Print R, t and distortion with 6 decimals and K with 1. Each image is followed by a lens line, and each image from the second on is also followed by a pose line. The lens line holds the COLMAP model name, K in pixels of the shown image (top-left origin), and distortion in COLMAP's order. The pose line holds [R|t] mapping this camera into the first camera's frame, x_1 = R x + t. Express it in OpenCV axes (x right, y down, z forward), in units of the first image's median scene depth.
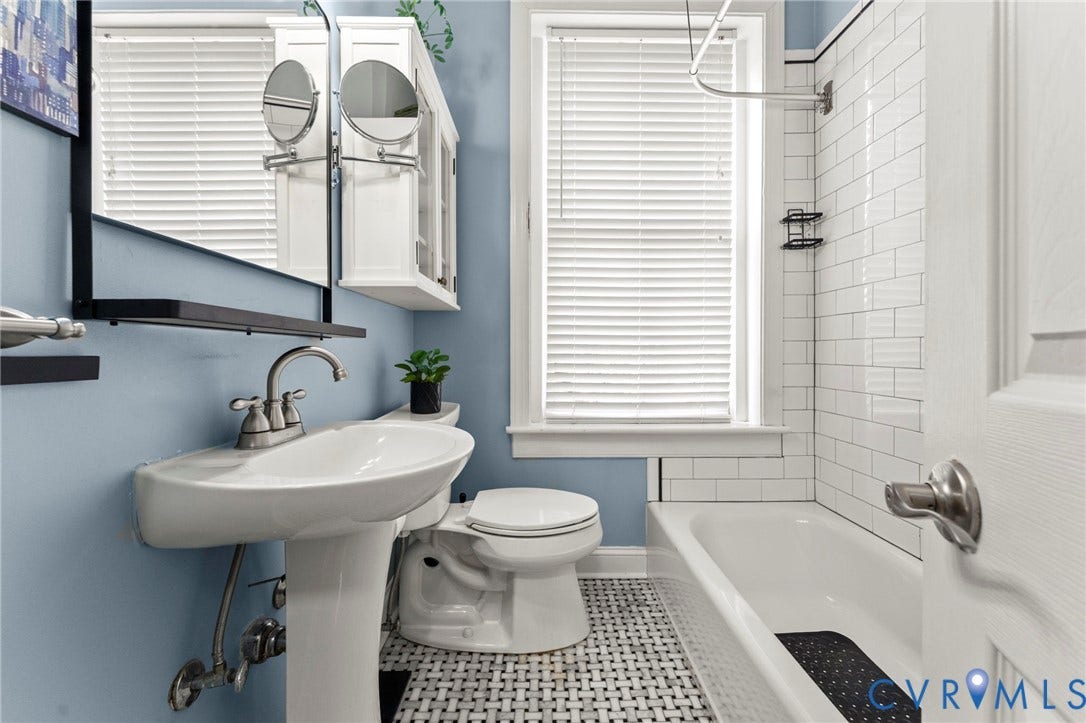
lens RADIAL K [[442.9, 0, 543.9], [0, 442.9, 355.8], [0, 0, 1]] dist [-0.000559, -0.000183]
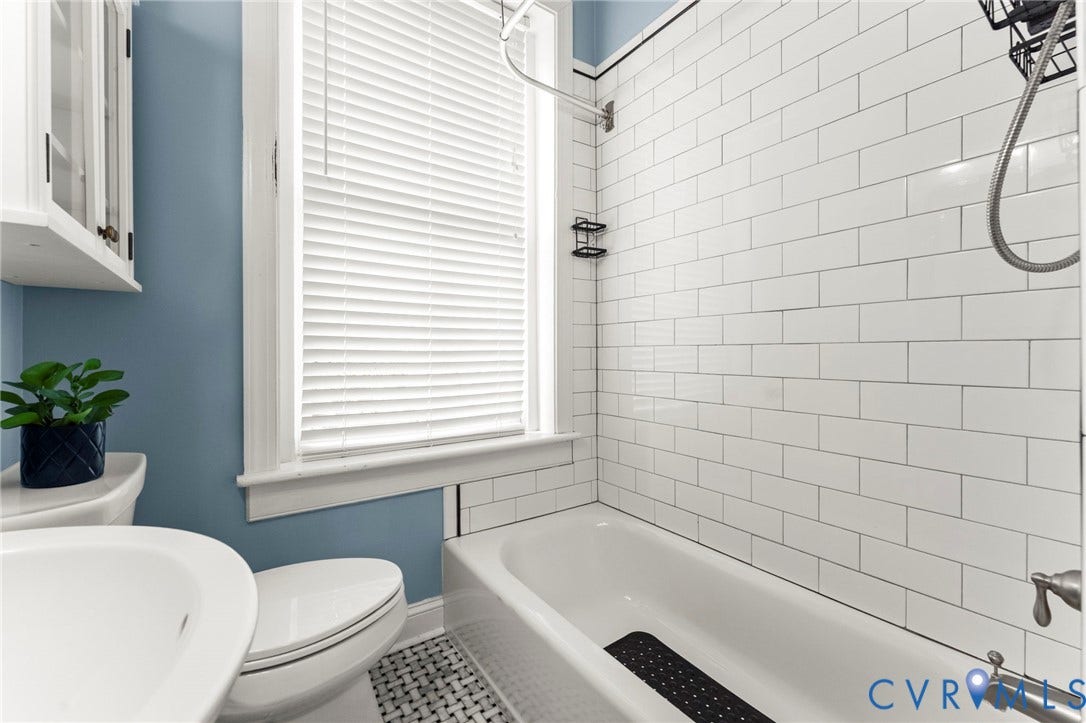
lens RADIAL K [[442.9, 0, 543.9], [0, 442.9, 355.8], [0, 0, 1]] dist [-0.000559, -0.000183]
pose [[0.826998, -0.004904, 0.562184, -0.076943], [0.008885, 0.999951, -0.004348, -0.010406], [-0.562135, 0.008591, 0.827001, 0.210034]]
